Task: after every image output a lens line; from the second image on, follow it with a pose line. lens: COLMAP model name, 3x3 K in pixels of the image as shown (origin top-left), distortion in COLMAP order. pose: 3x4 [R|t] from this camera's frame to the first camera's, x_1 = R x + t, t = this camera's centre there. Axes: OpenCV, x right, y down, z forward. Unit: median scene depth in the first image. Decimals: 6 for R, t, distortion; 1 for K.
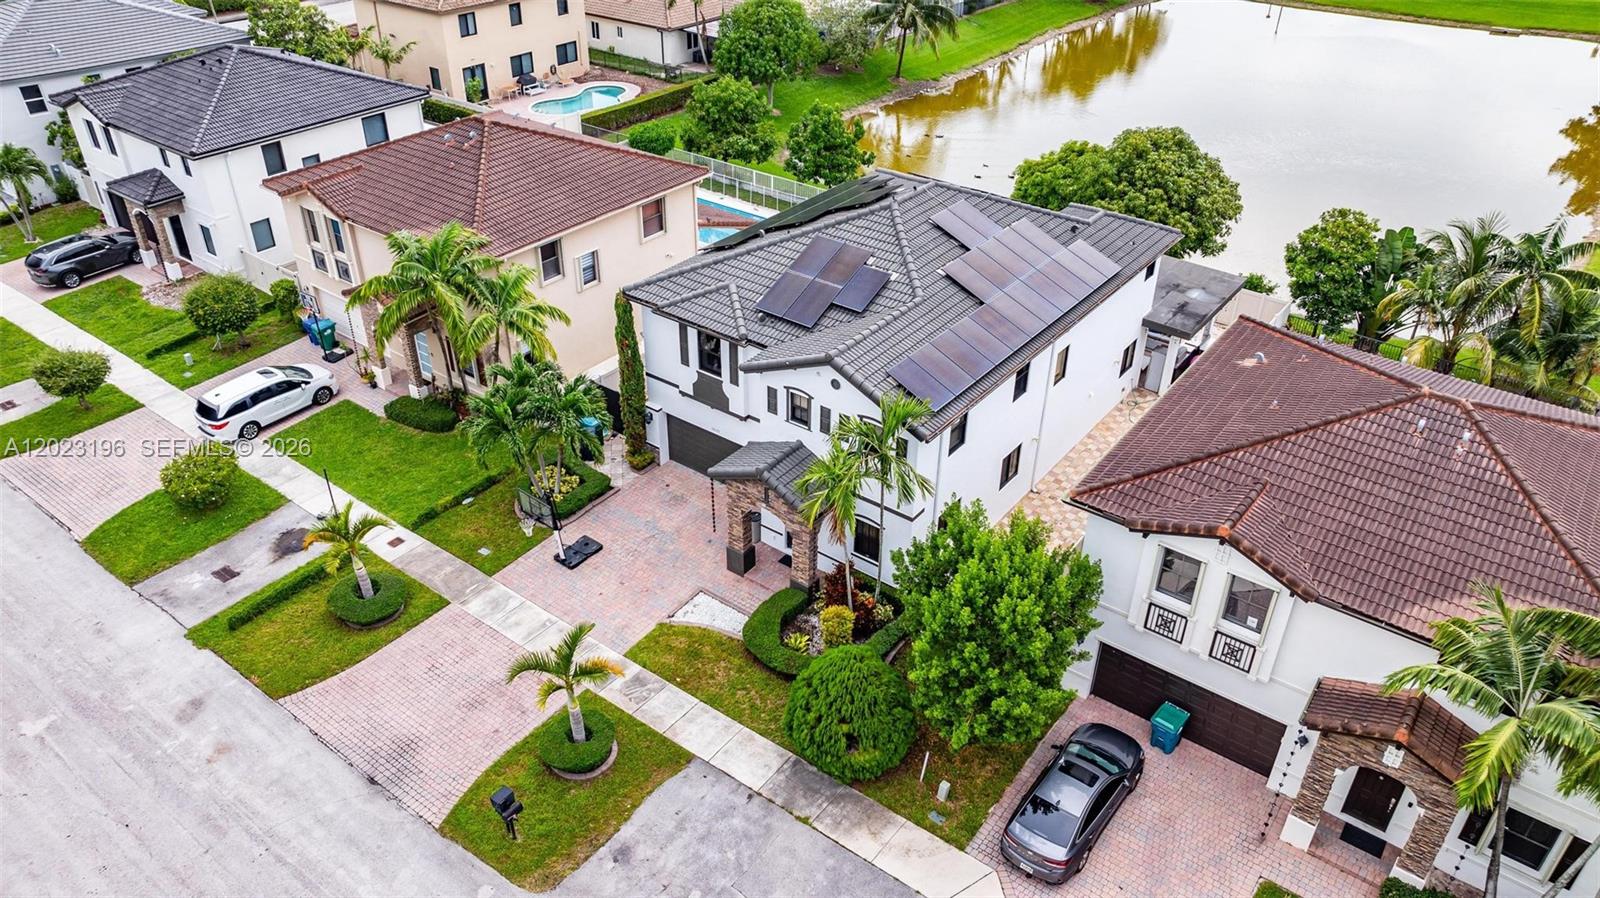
lens RADIAL K [[1126.9, 0, 800.0], [0, 1126.9, 449.0], [0, 0, 1]] dist [-0.012389, 0.001599]
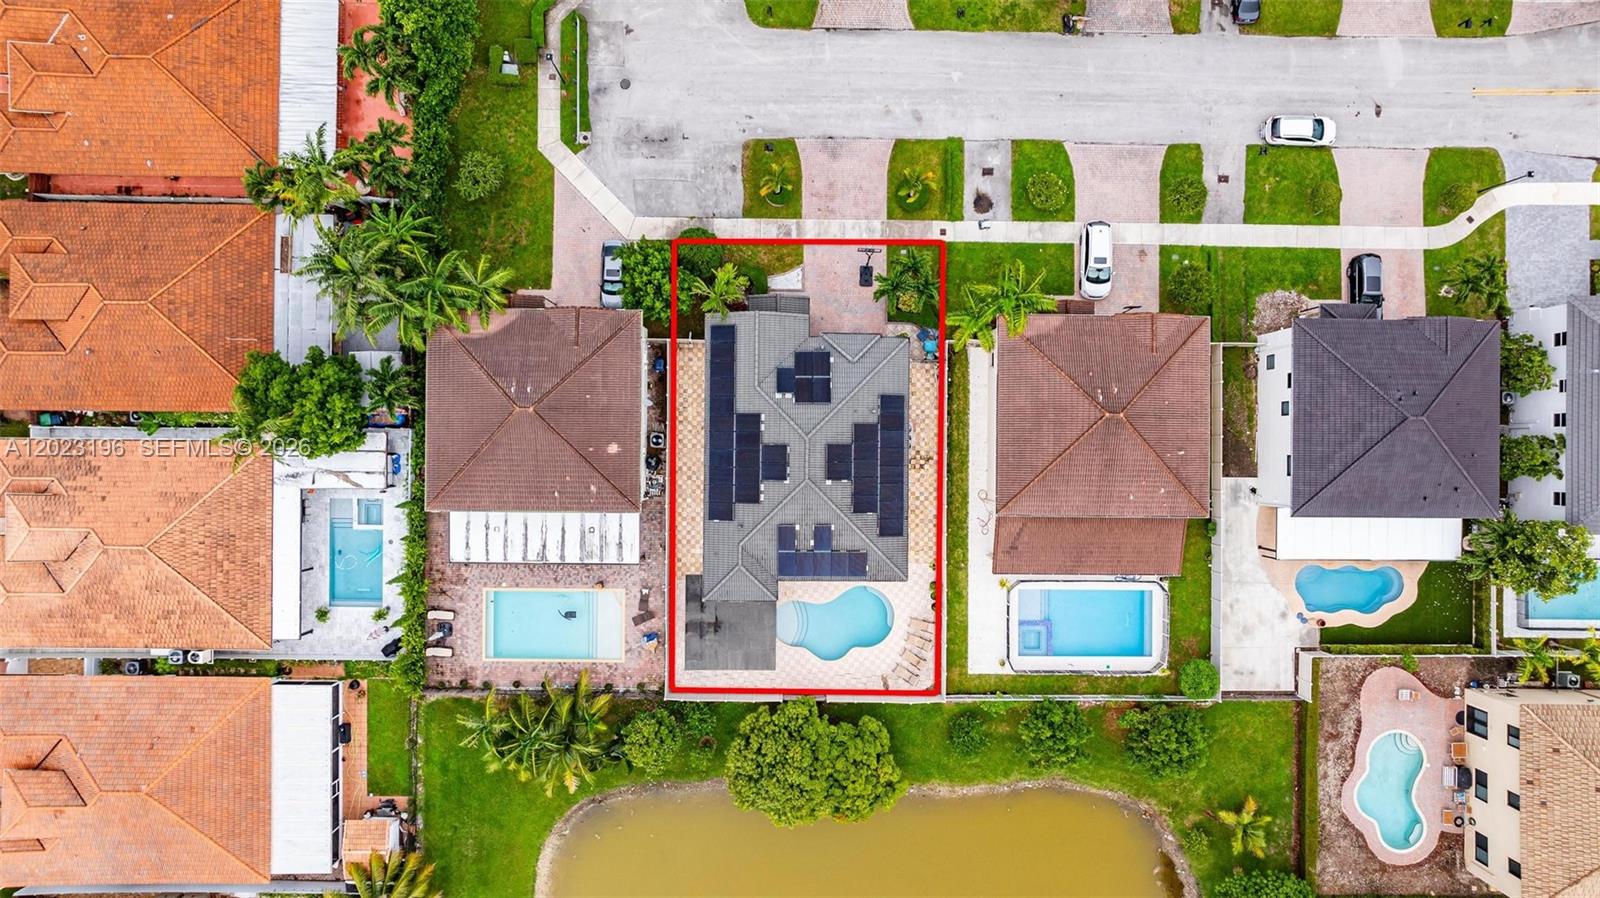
lens RADIAL K [[1126.9, 0, 800.0], [0, 1126.9, 449.0], [0, 0, 1]] dist [-0.012389, 0.001599]
pose [[-0.801049, 0.598102, -0.024394, 0.167413], [-0.348499, -0.432843, 0.831381, -1.956829], [0.486692, 0.674478, 0.555167, -0.029076]]
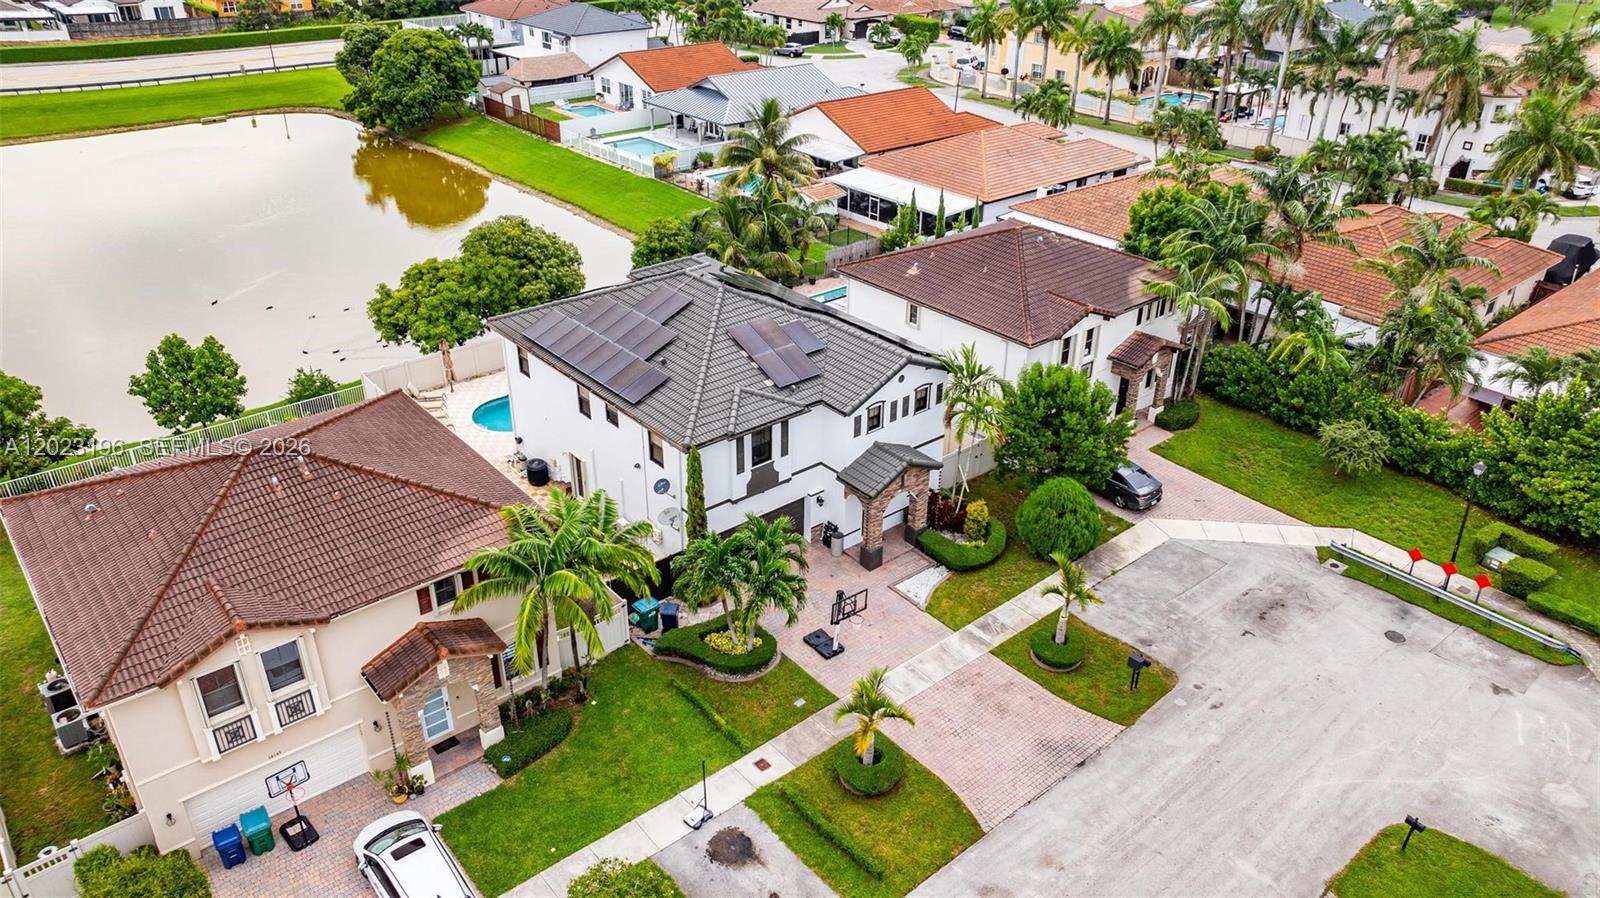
lens RADIAL K [[1126.9, 0, 800.0], [0, 1126.9, 449.0], [0, 0, 1]] dist [-0.012389, 0.001599]
pose [[0.217430, -0.470481, 0.855203, -1.171768], [0.526258, 0.794416, 0.303242, -0.454471], [-0.822056, 0.384123, 0.420324, 0.519850]]
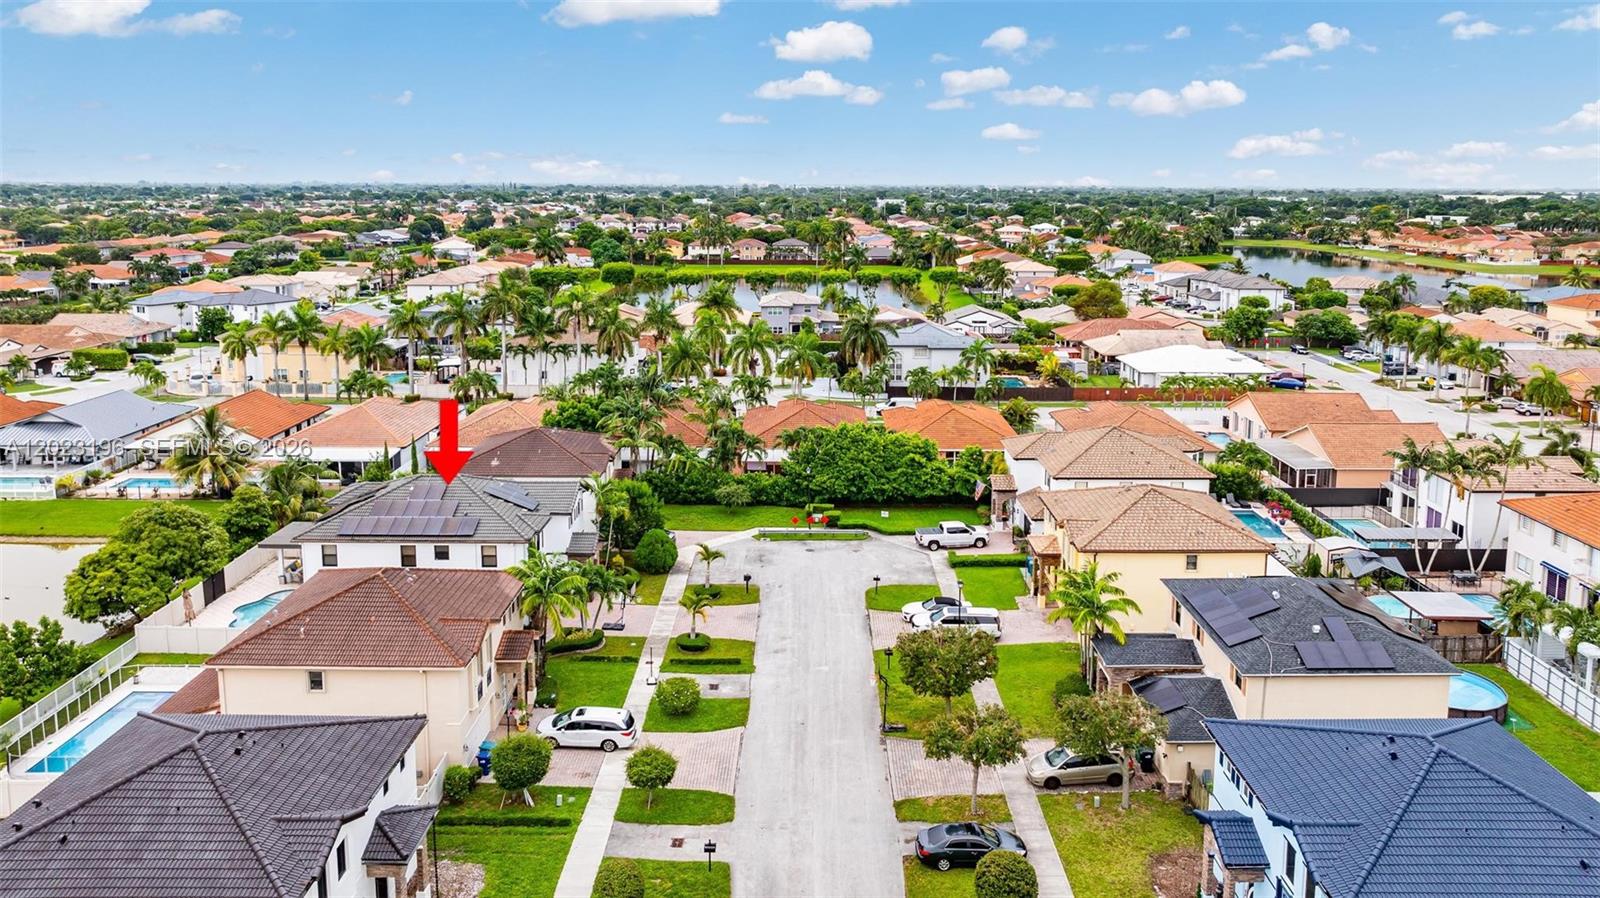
lens RADIAL K [[1126.9, 0, 800.0], [0, 1126.9, 449.0], [0, 0, 1]] dist [-0.012389, 0.001599]
pose [[-0.596649, -0.195669, 0.778283, -2.143485], [0.429951, 0.740944, 0.515892, -1.179389], [-0.677608, 0.642429, -0.357955, 1.428120]]
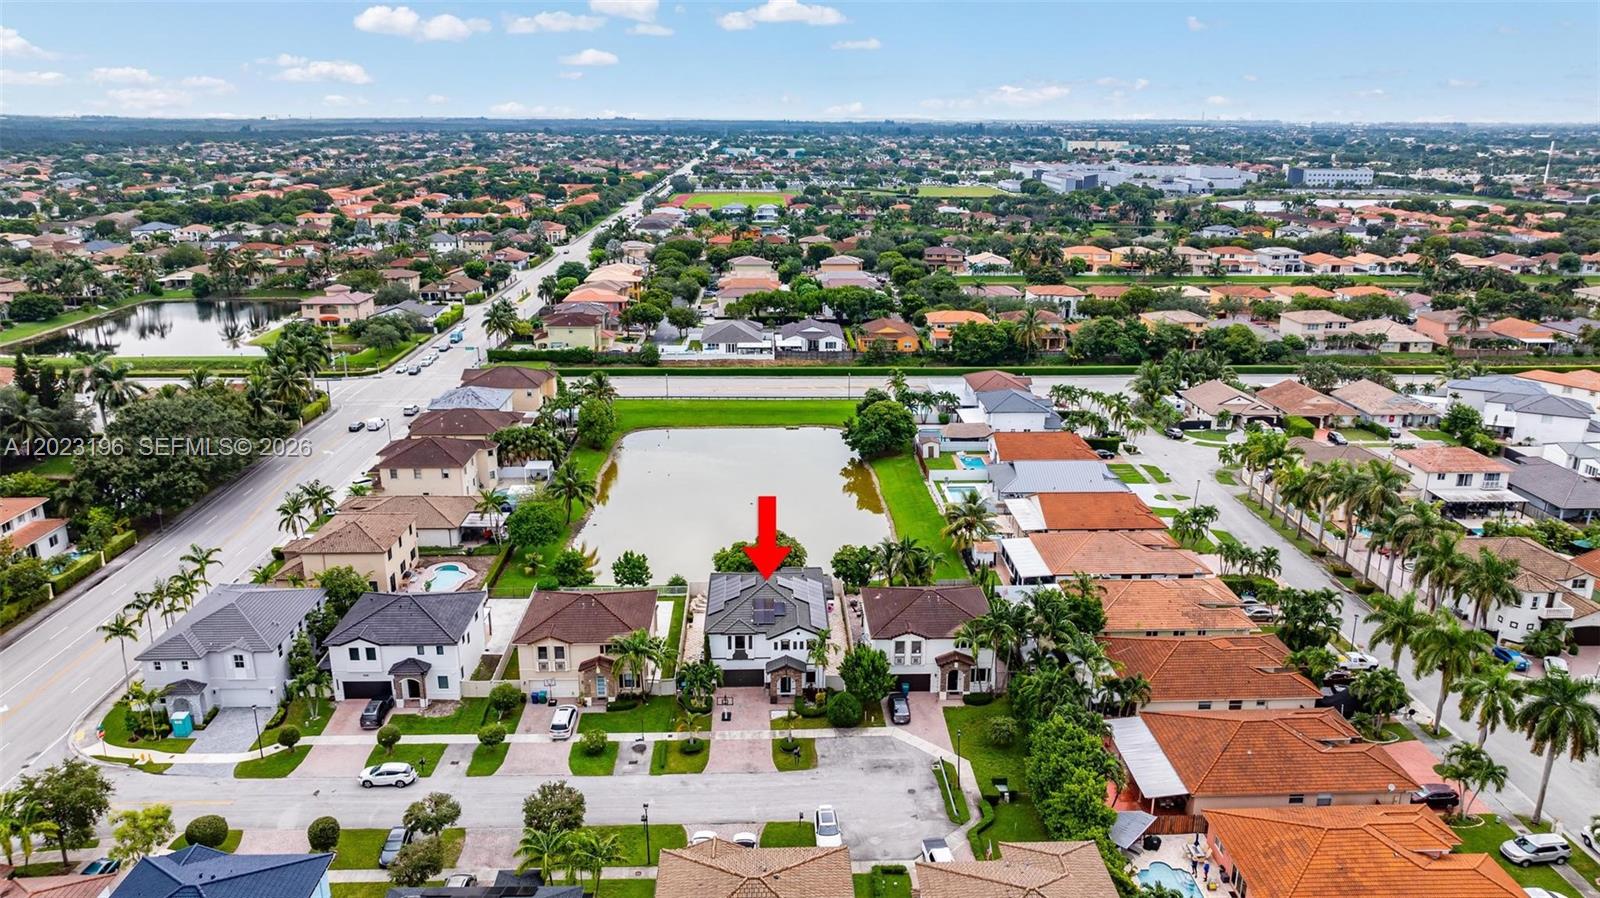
lens RADIAL K [[1126.9, 0, 800.0], [0, 1126.9, 449.0], [0, 0, 1]] dist [-0.012389, 0.001599]
pose [[0.778198, -0.189439, 0.598766, -1.905095], [0.348924, 0.923144, -0.161420, -0.017551], [-0.522168, 0.334541, 0.784489, -1.920505]]
